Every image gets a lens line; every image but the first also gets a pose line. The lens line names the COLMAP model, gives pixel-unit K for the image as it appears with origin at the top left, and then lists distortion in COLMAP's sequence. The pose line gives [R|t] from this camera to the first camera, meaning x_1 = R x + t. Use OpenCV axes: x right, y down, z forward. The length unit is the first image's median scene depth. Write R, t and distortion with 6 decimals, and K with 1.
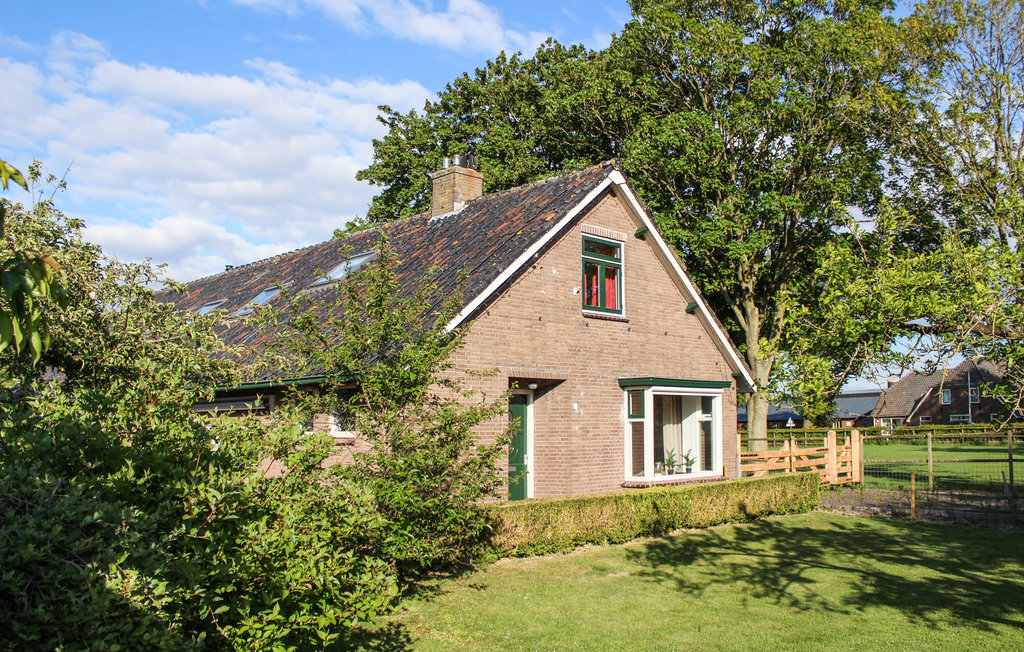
lens RADIAL K [[887.5, 0, 632.3], [0, 887.5, 328.4], [0, 0, 1]] dist [-0.096390, 0.000048]
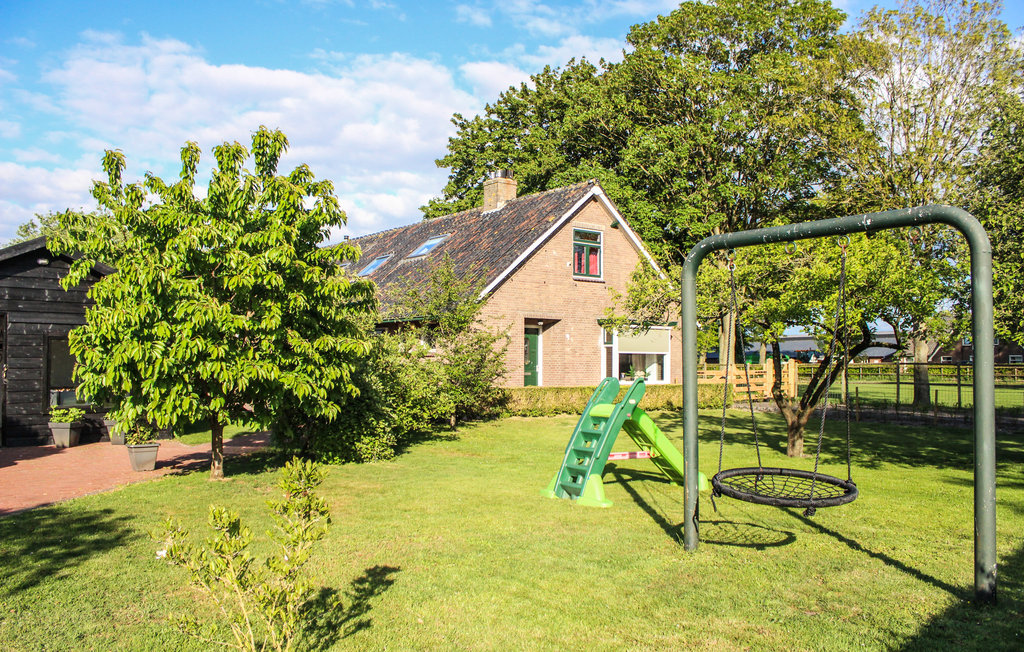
lens RADIAL K [[857.7, 0, 512.0], [0, 857.7, 326.0], [0, 0, 1]] dist [-0.089184, -0.000710]
pose [[0.977070, 0.012965, -0.212522, 0.159489], [0.001711, 0.997634, 0.068727, -0.036051], [0.212911, -0.067515, 0.974736, -0.513821]]
